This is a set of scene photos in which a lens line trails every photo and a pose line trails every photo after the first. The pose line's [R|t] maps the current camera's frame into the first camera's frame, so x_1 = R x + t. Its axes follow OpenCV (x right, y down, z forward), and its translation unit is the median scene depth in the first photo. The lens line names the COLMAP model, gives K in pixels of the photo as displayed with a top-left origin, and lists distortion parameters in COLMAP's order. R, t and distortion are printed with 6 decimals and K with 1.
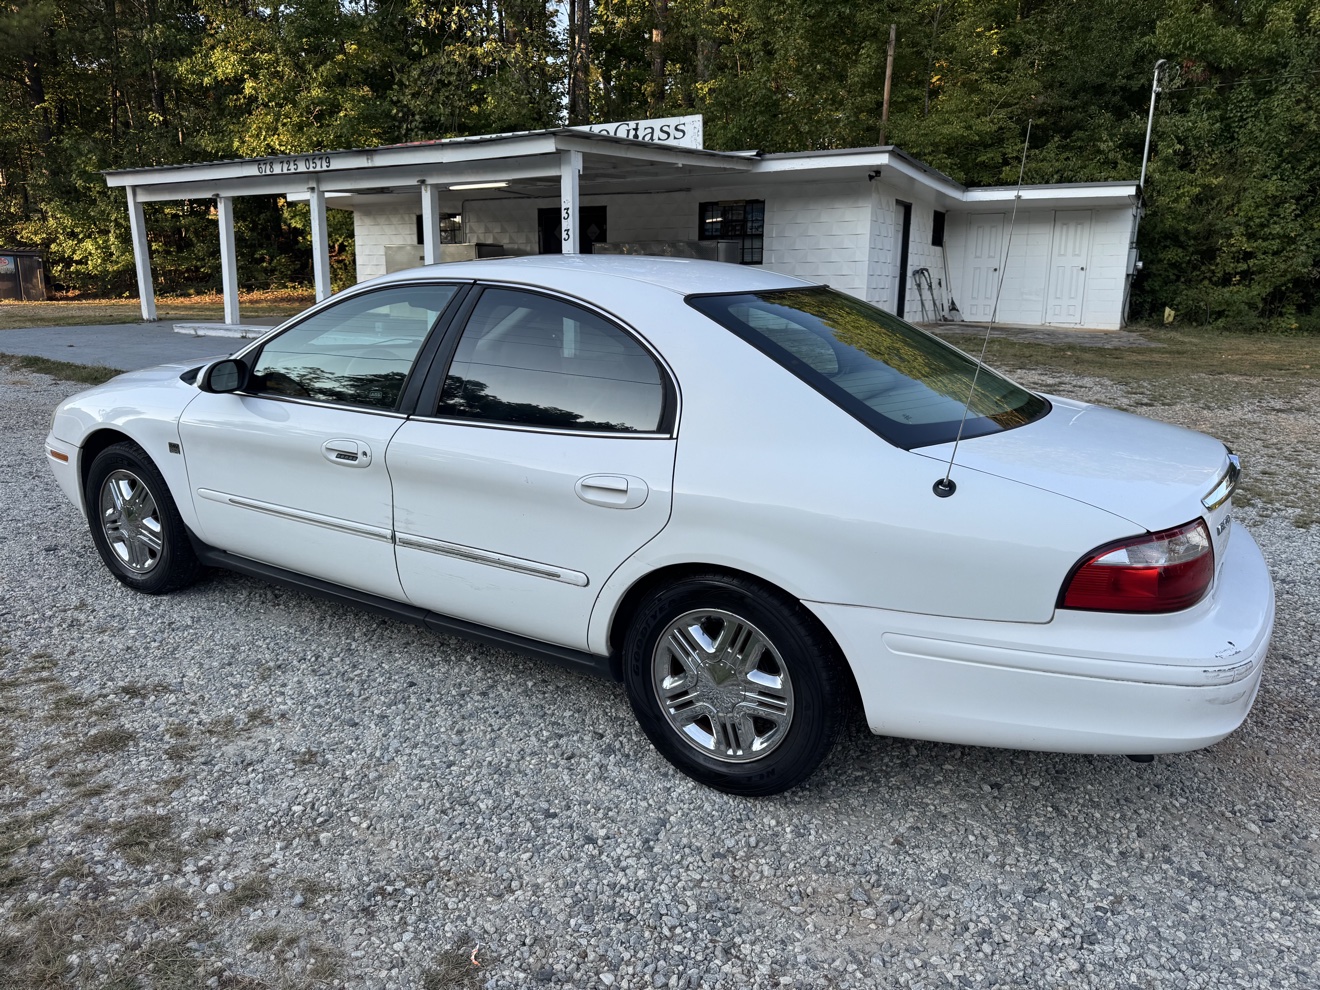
lens RADIAL K [[936.3, 0, 652.2], [0, 936.3, 488.9], [0, 0, 1]] dist [0.013072, -0.025647]
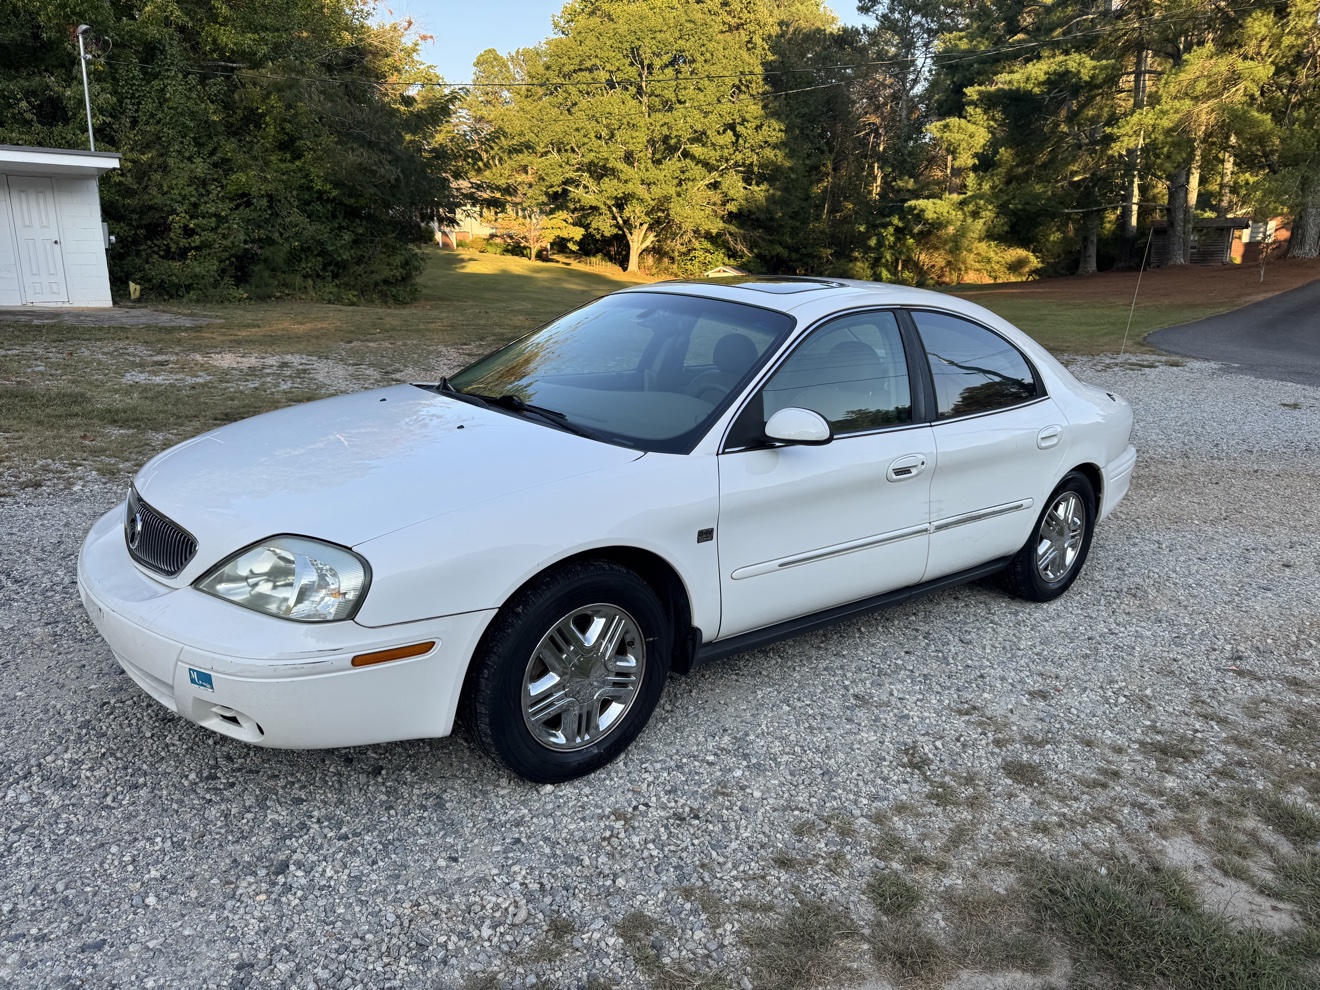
lens RADIAL K [[936.3, 0, 665.3], [0, 936.3, 496.0], [0, 0, 1]] dist [0.013072, -0.025647]
pose [[0.325120, -0.233870, 0.916298, -0.252639], [0.192273, 0.965047, 0.178090, -0.045346], [-0.925920, 0.118279, 0.358723, 0.153072]]
